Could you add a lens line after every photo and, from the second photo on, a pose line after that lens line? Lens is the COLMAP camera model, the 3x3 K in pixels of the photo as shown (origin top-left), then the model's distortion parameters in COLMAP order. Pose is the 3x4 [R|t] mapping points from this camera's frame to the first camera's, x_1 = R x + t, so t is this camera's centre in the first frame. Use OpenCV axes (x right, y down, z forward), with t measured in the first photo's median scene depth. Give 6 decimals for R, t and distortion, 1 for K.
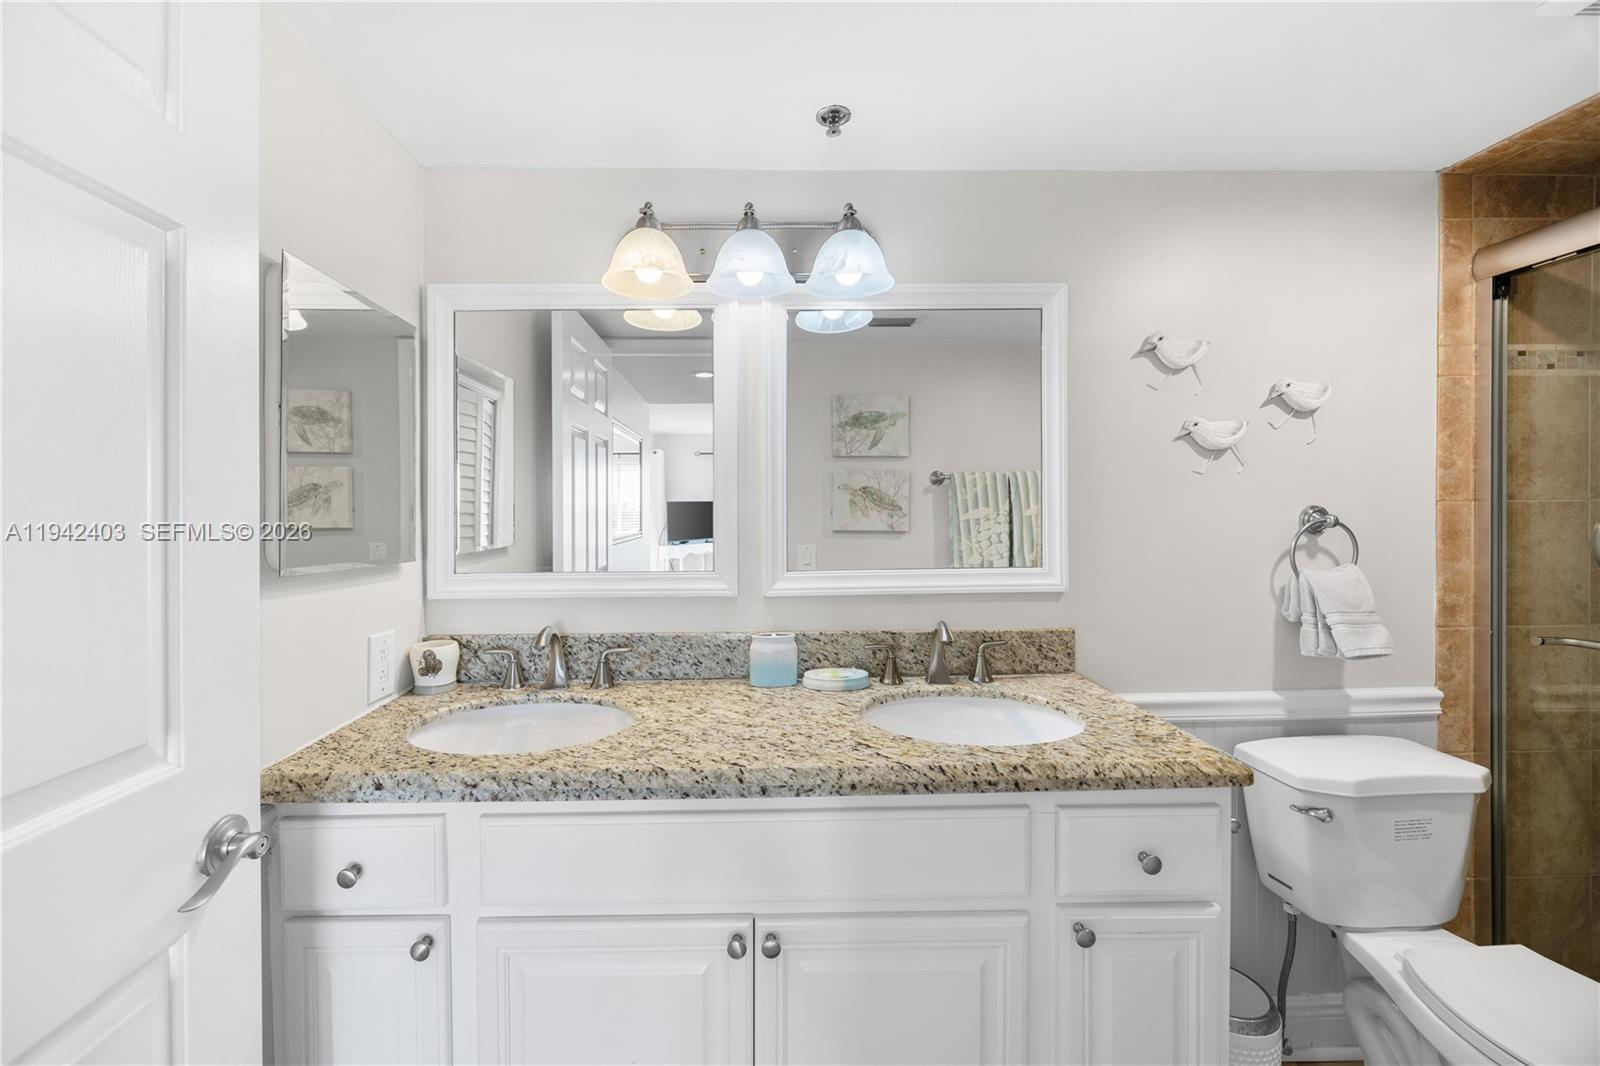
lens RADIAL K [[627.6, 0, 752.8], [0, 627.6, 514.9], [0, 0, 1]] dist [0.000114, 0.001581]
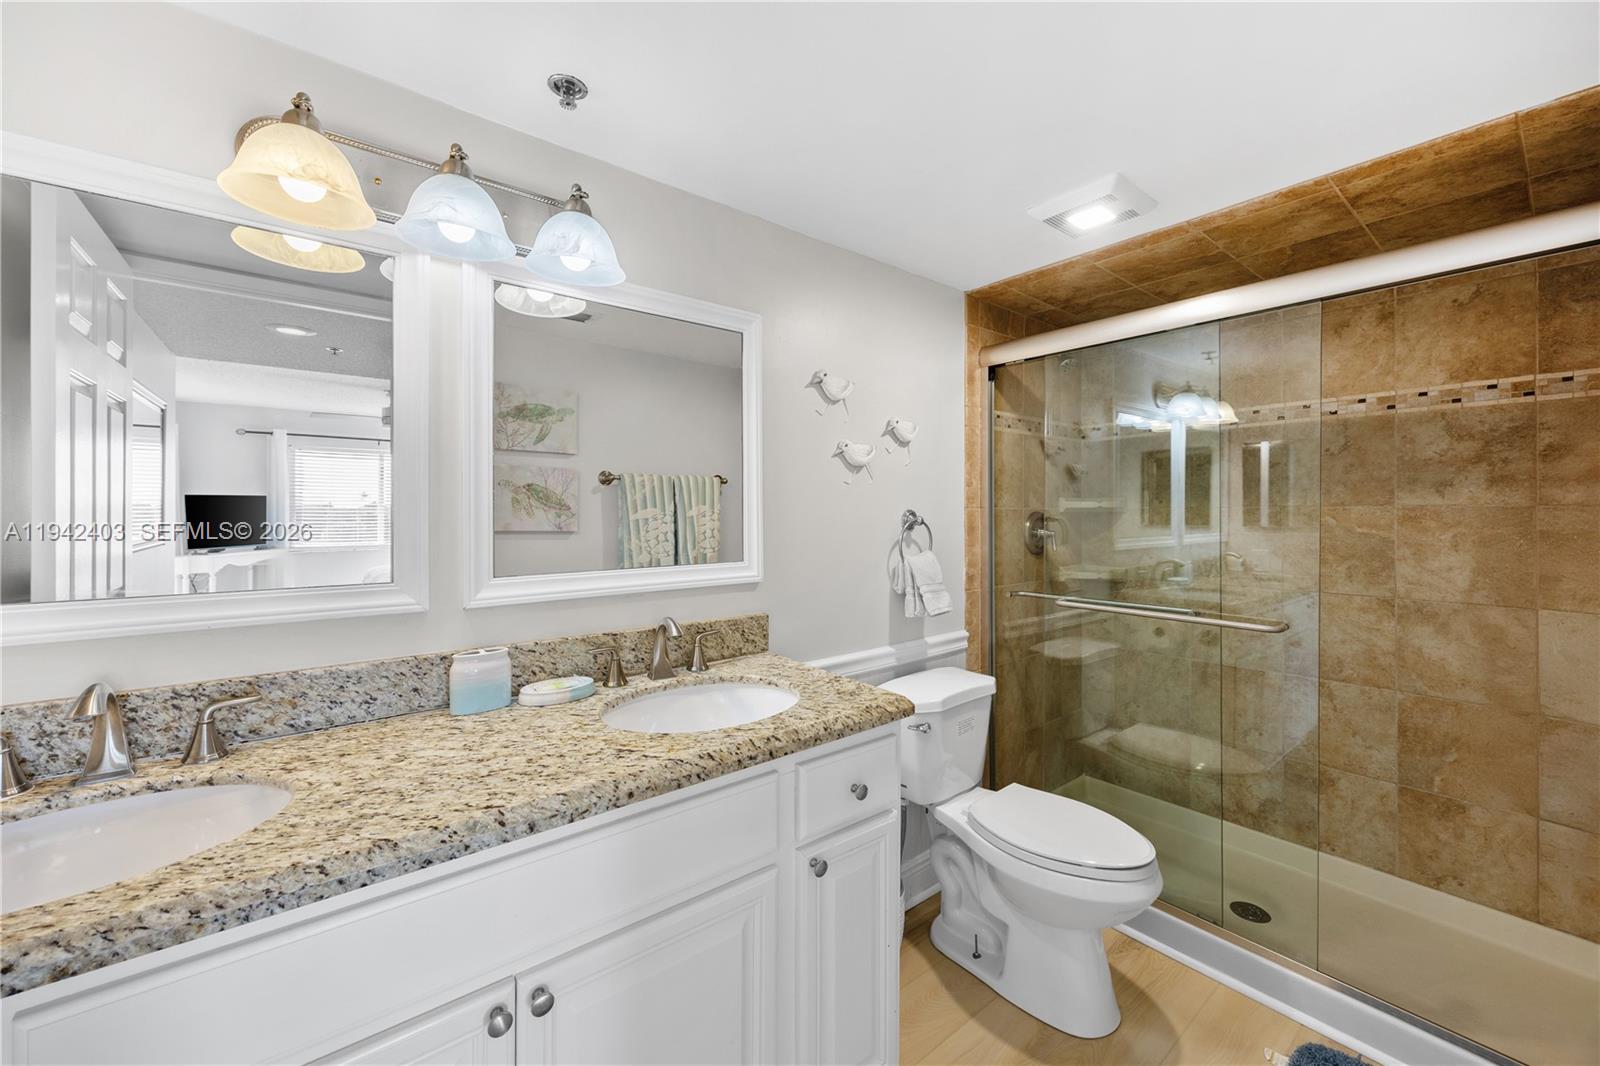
lens RADIAL K [[627.6, 0, 771.8], [0, 627.6, 511.6], [0, 0, 1]] dist [0.000114, 0.001581]
pose [[0.791157, 0.010284, 0.611526, -0.201998], [-0.006108, 0.999942, -0.008913, 0.003752], [-0.611582, 0.003316, 0.791174, 0.079220]]
